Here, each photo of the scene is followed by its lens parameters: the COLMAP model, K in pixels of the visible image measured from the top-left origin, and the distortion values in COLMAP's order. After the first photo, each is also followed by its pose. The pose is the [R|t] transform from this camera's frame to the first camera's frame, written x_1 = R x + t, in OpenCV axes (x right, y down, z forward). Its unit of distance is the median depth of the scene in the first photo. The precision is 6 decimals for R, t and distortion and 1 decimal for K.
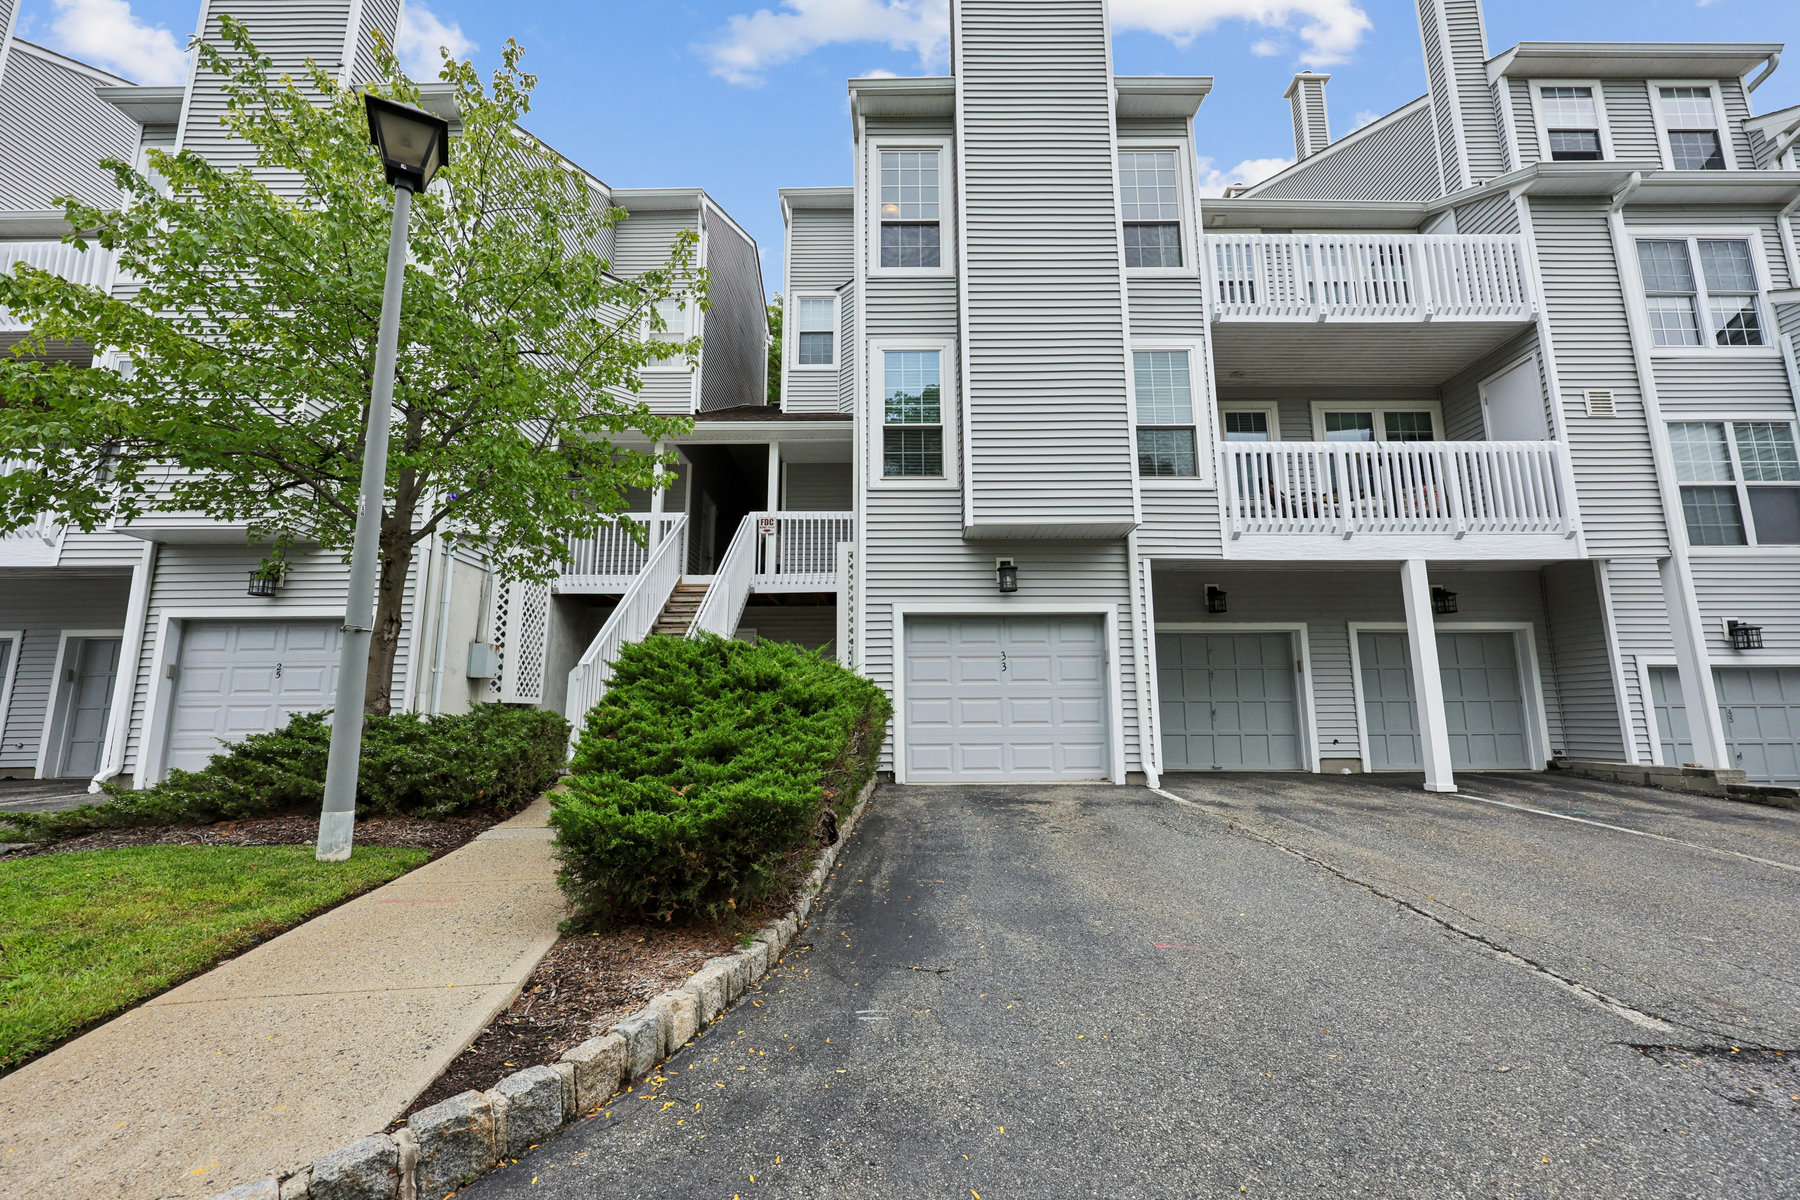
lens RADIAL K [[734.7, 0, 907.0], [0, 734.7, 592.0], [0, 0, 1]] dist [0.001978, -0.000079]
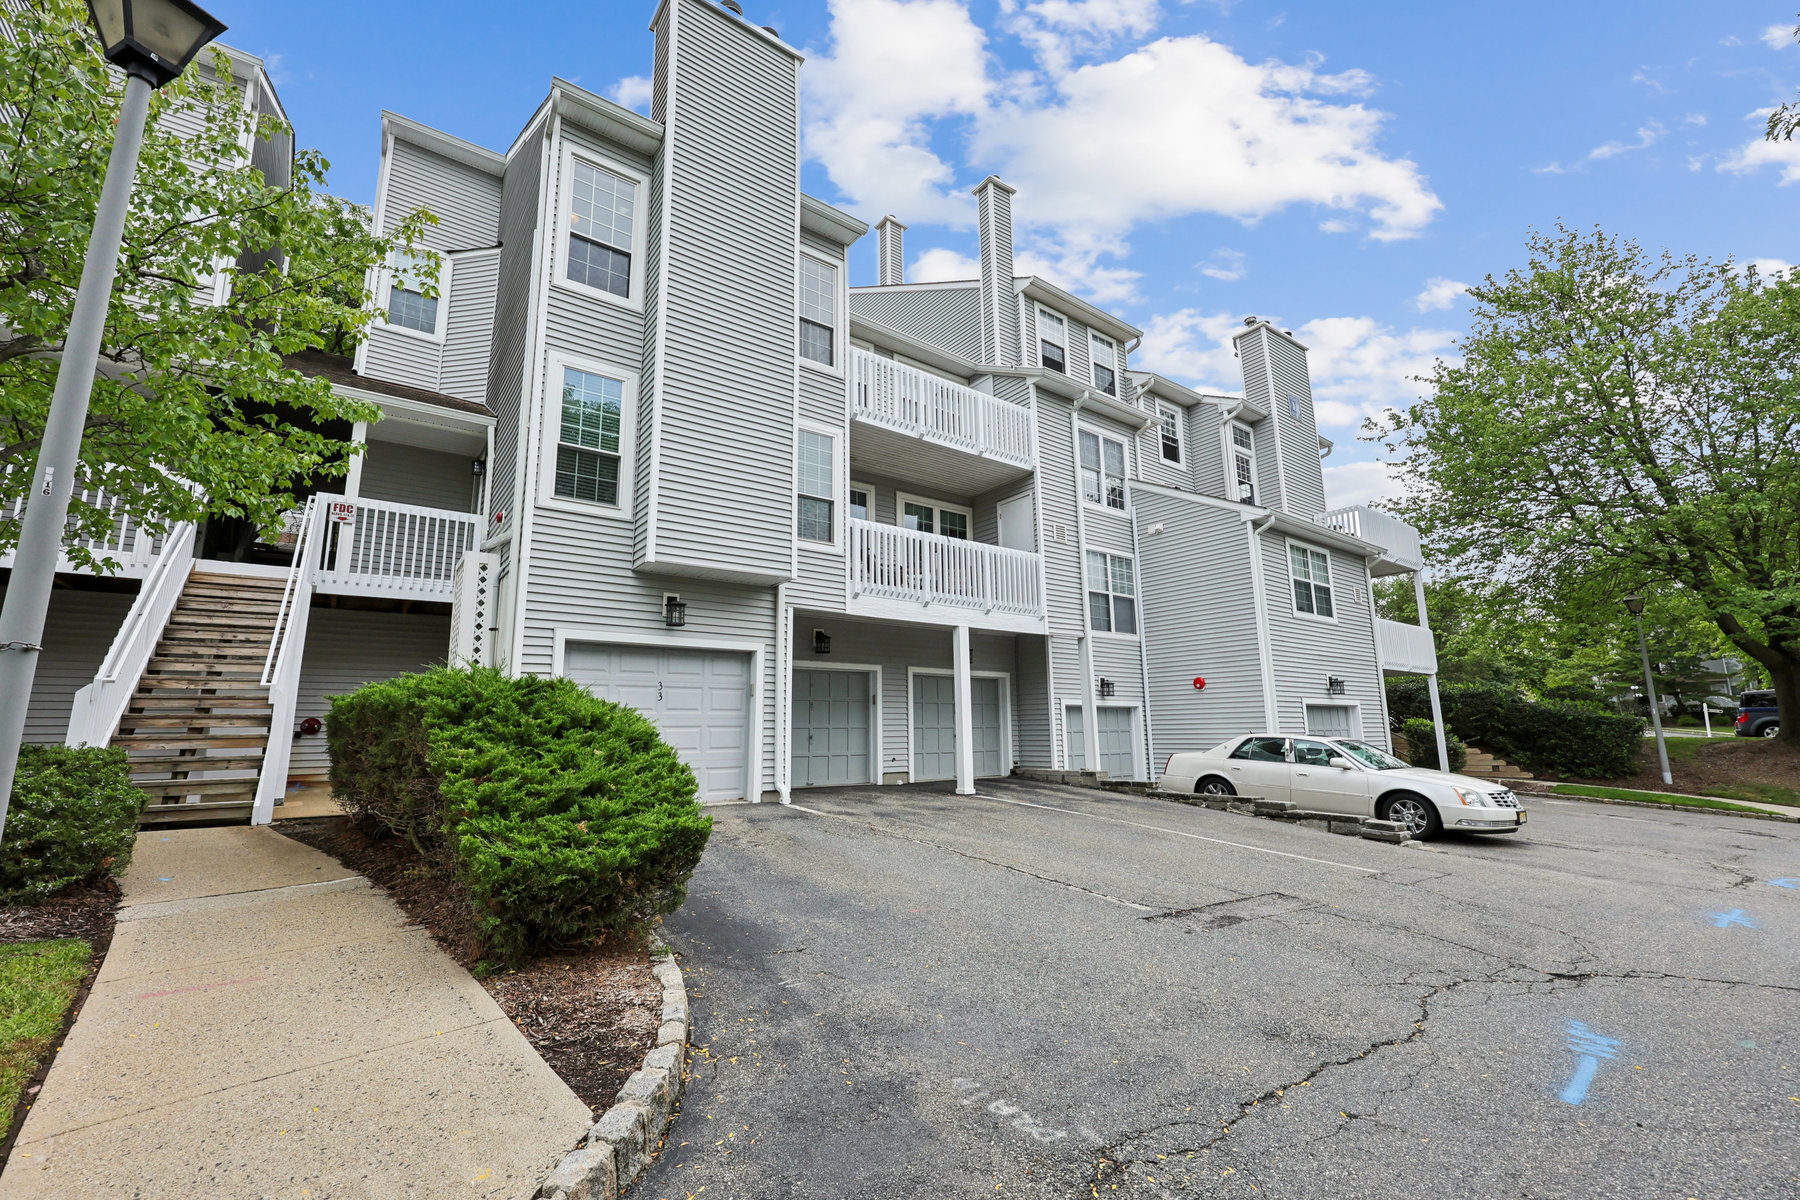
lens RADIAL K [[734.7, 0, 903.4], [0, 734.7, 597.5], [0, 0, 1]] dist [0.001978, -0.000079]
pose [[0.804782, 0.104113, 0.584369, -0.208021], [-0.094371, 0.994417, -0.047203, -0.021284], [-0.586021, -0.017159, 0.810114, -0.052351]]
